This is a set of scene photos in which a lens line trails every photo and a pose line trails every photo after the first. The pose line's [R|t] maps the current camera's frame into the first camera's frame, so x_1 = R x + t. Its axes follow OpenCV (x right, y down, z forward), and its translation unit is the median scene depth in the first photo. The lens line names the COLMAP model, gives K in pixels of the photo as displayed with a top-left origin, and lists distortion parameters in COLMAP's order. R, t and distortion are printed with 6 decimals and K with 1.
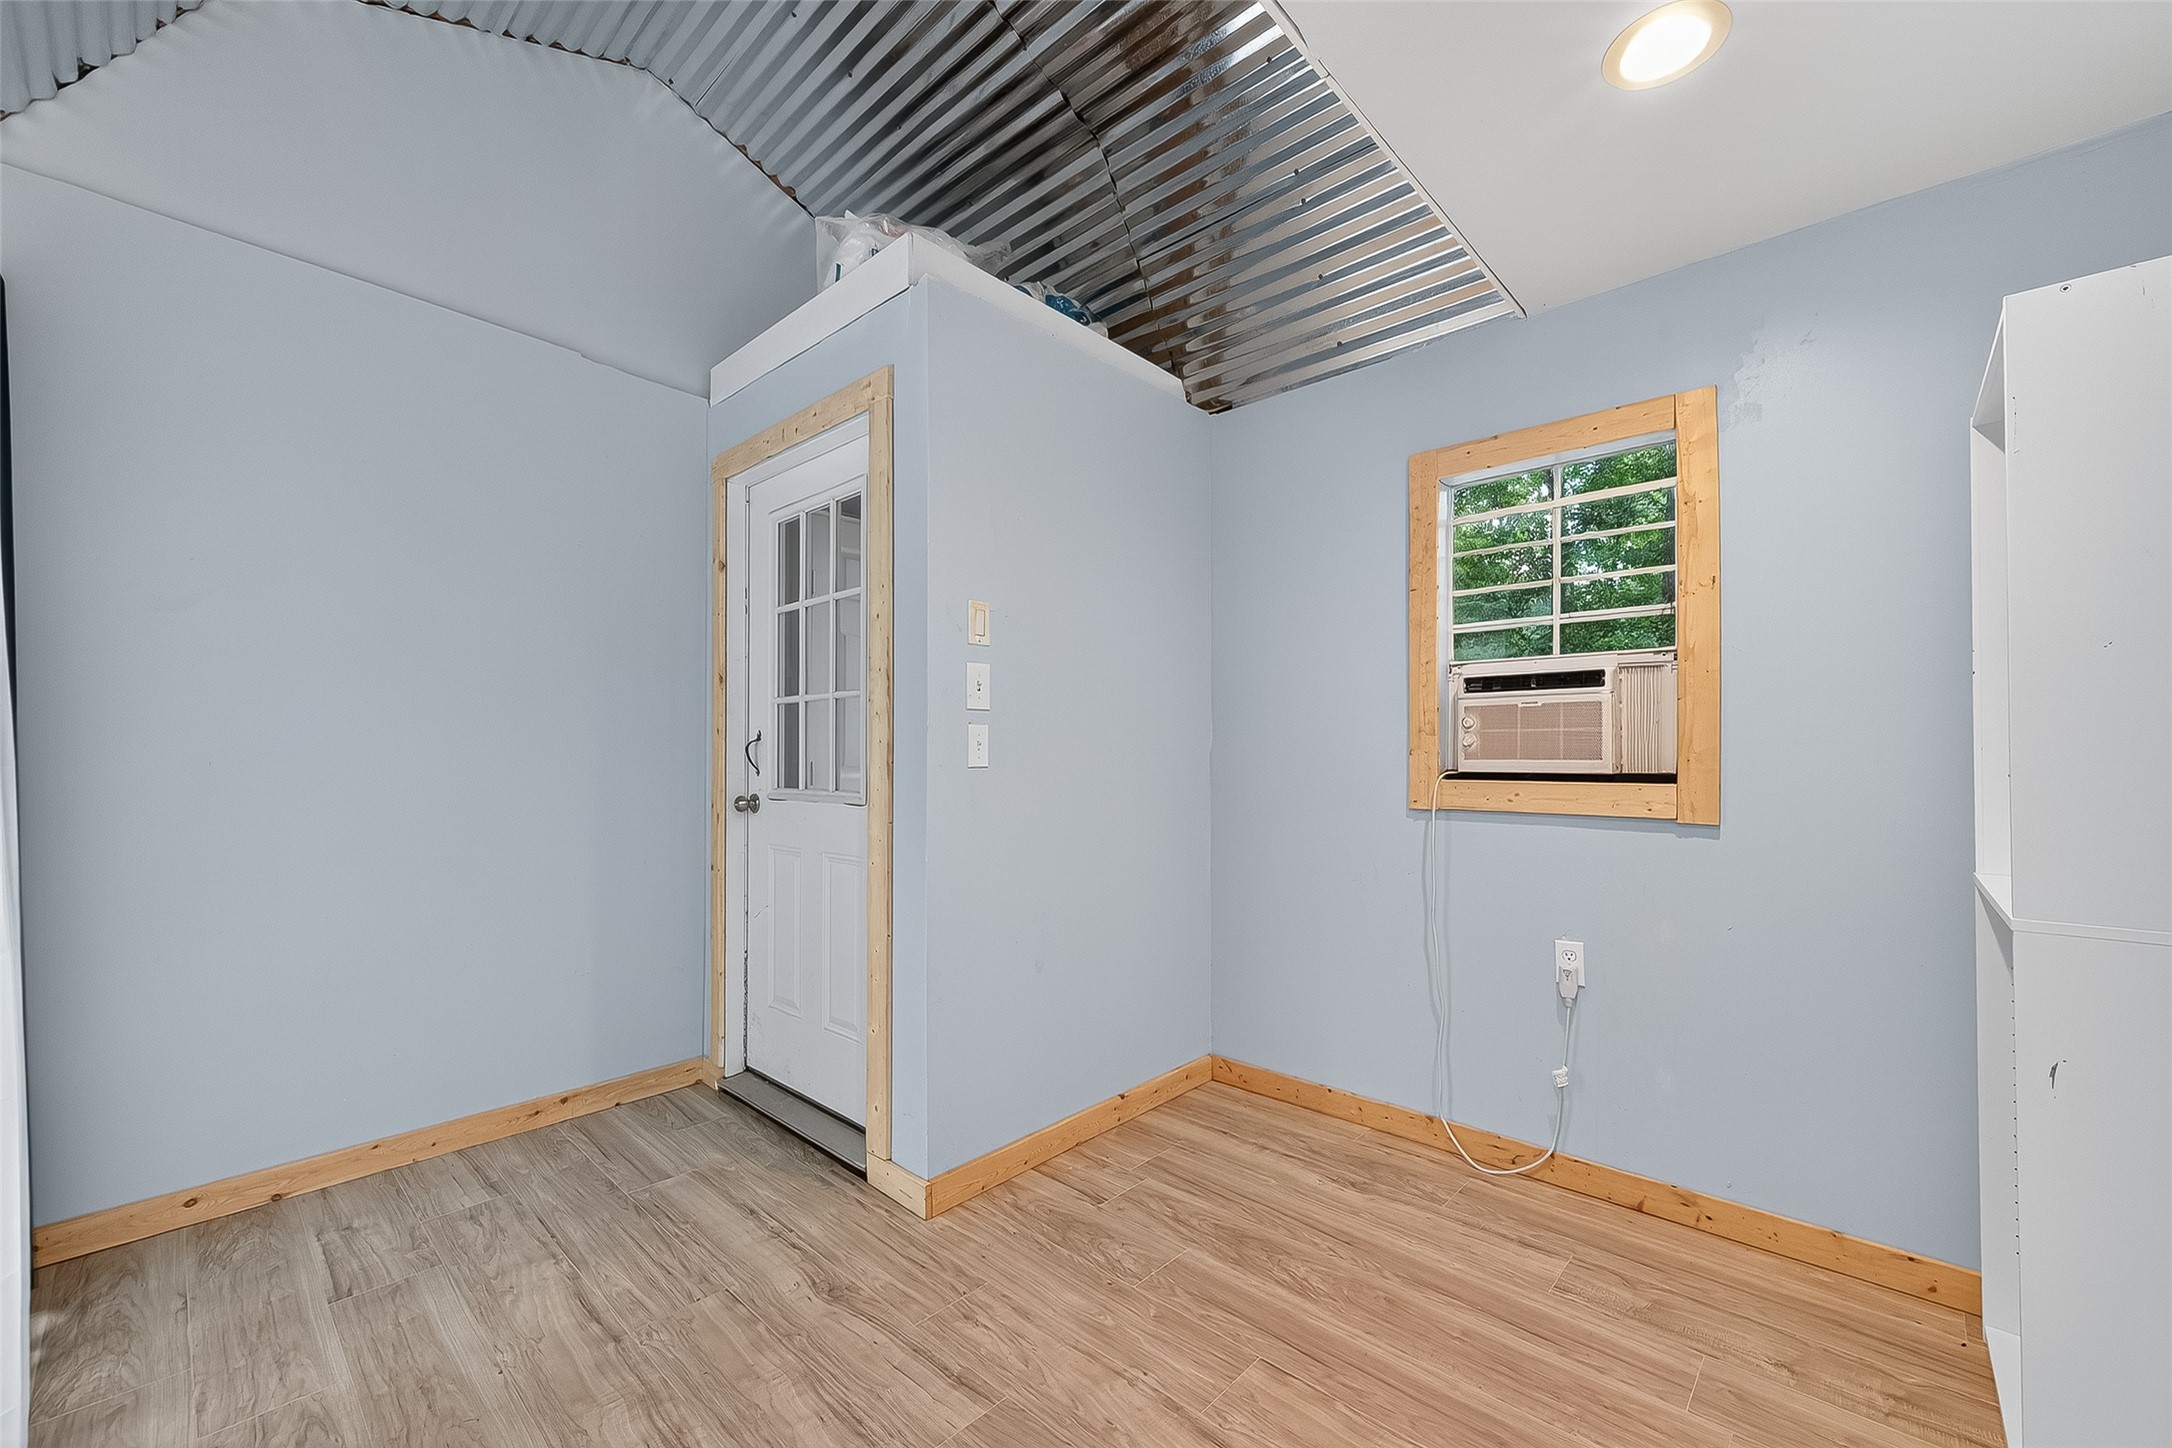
lens RADIAL K [[854.9, 0, 1089.3], [0, 854.9, 742.5], [0, 0, 1]] dist [-0.000839, -0.000093]
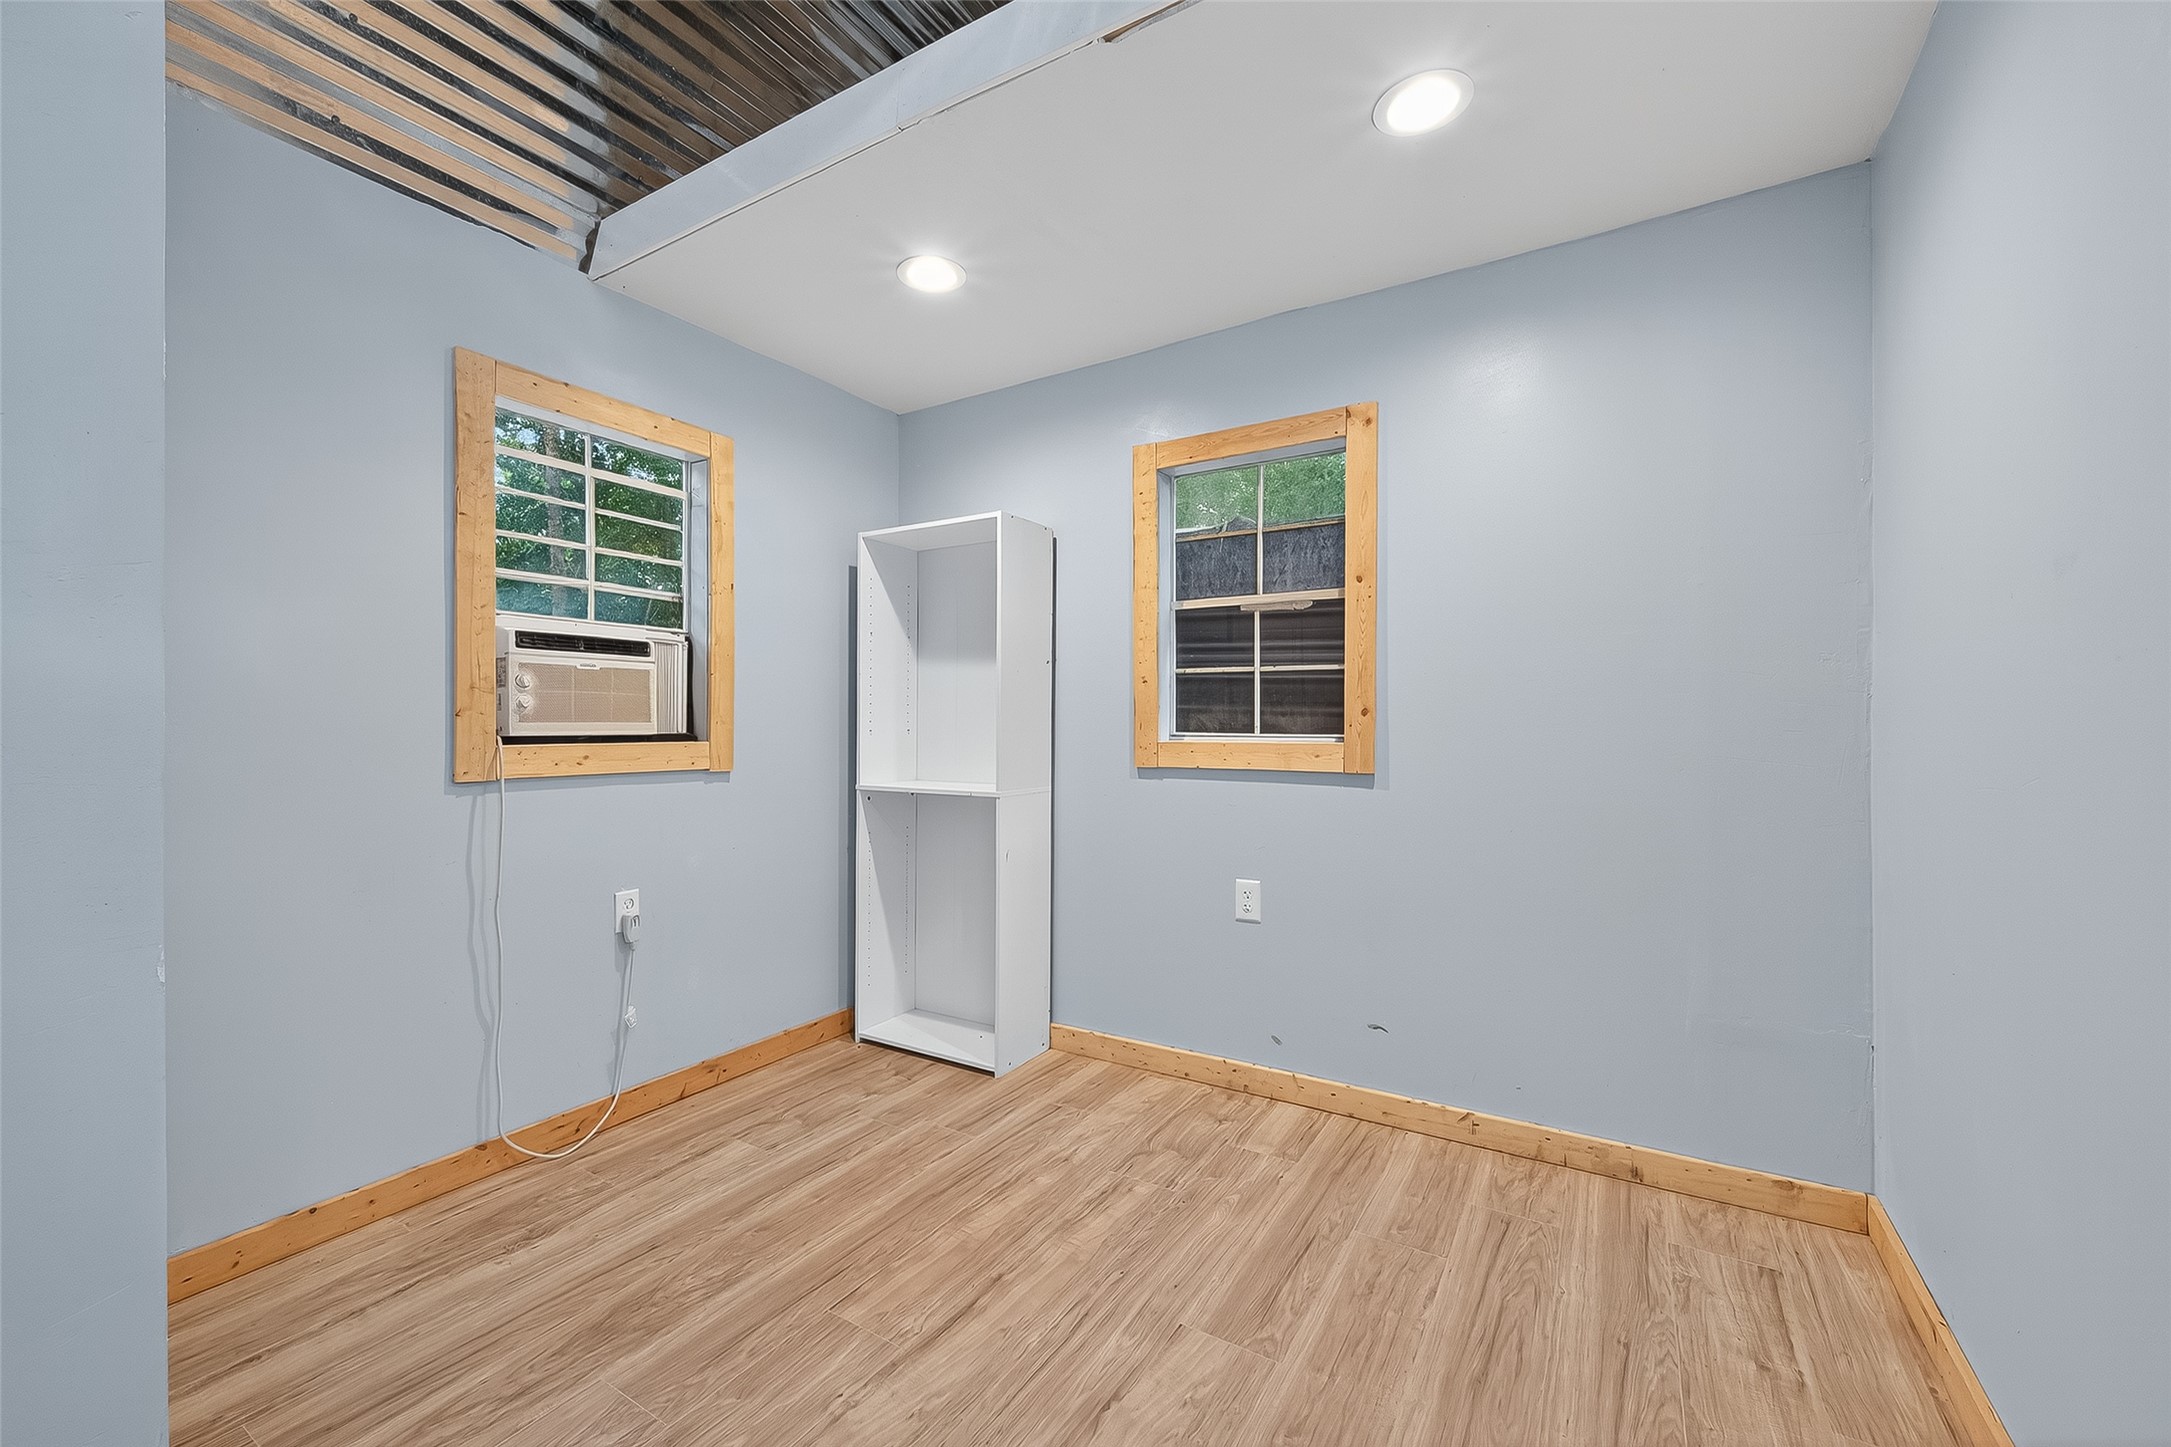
lens RADIAL K [[854.5, 0, 1090.8], [0, 854.5, 720.1], [0, 0, 1]] dist [-0.000839, -0.000093]
pose [[-0.195478, 0.004137, 0.980699, -0.574348], [-0.014035, 0.999877, -0.007015, 0.016447], [-0.980608, -0.015136, -0.195396, 0.606511]]
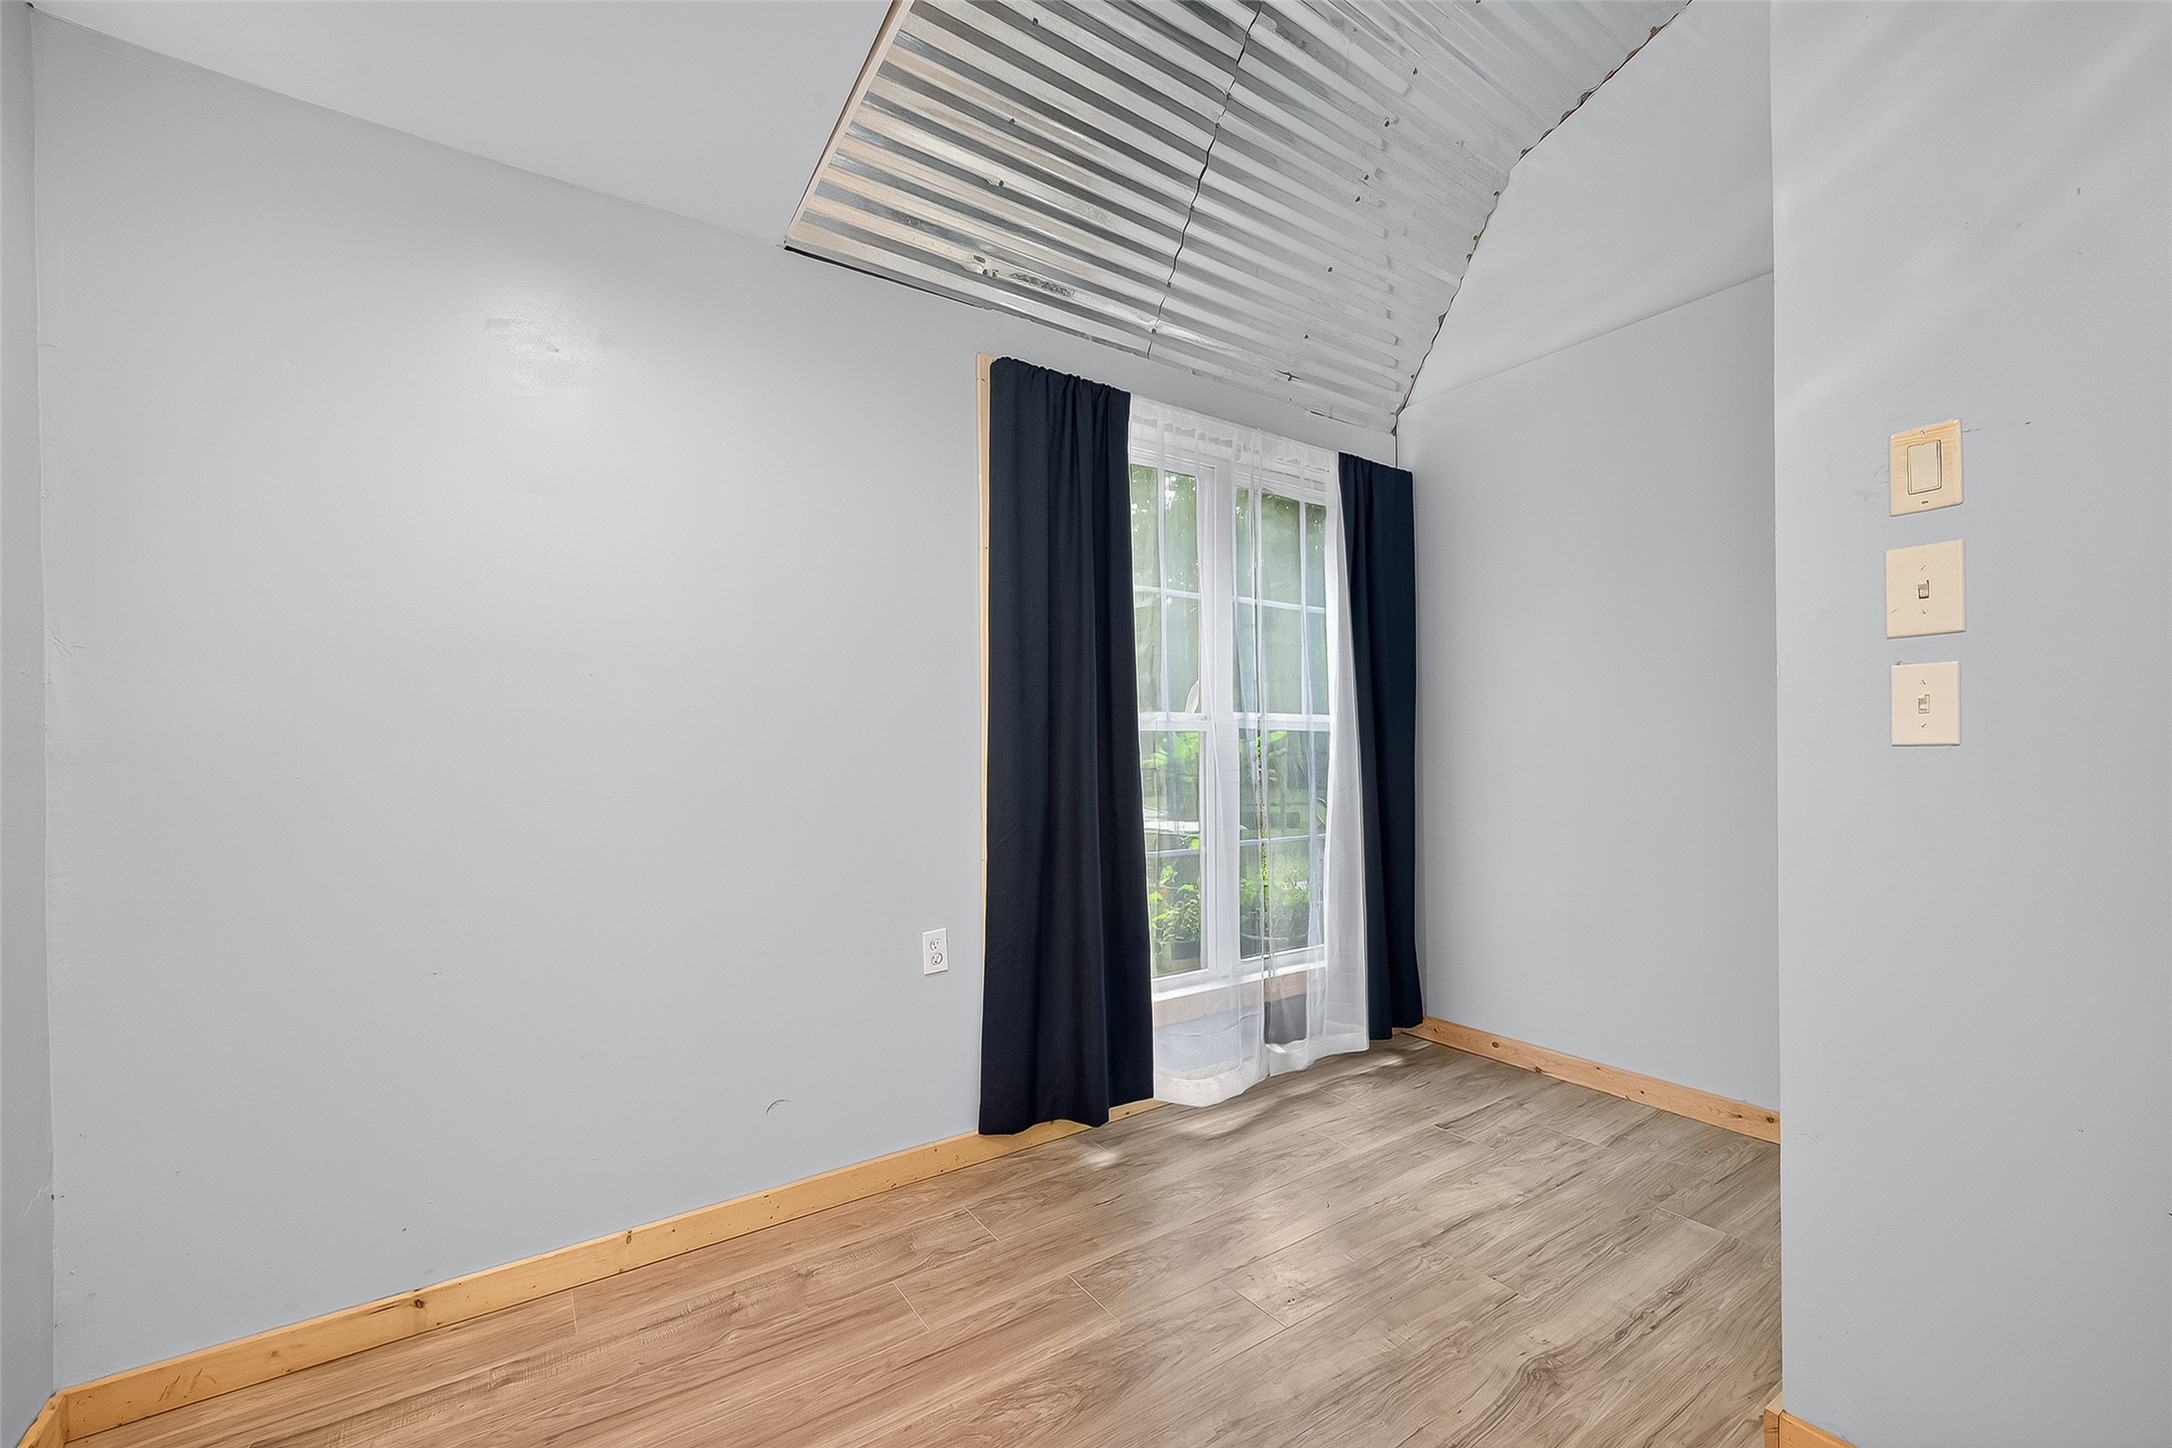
lens RADIAL K [[854.9, 0, 1095.9], [0, 854.9, 747.0], [0, 0, 1]] dist [-0.000839, -0.000093]
pose [[-0.227361, -0.003834, -0.973803, 0.771713], [0.032852, 0.999393, -0.011605, 0.030497], [0.973256, -0.034630, -0.227097, 0.976453]]
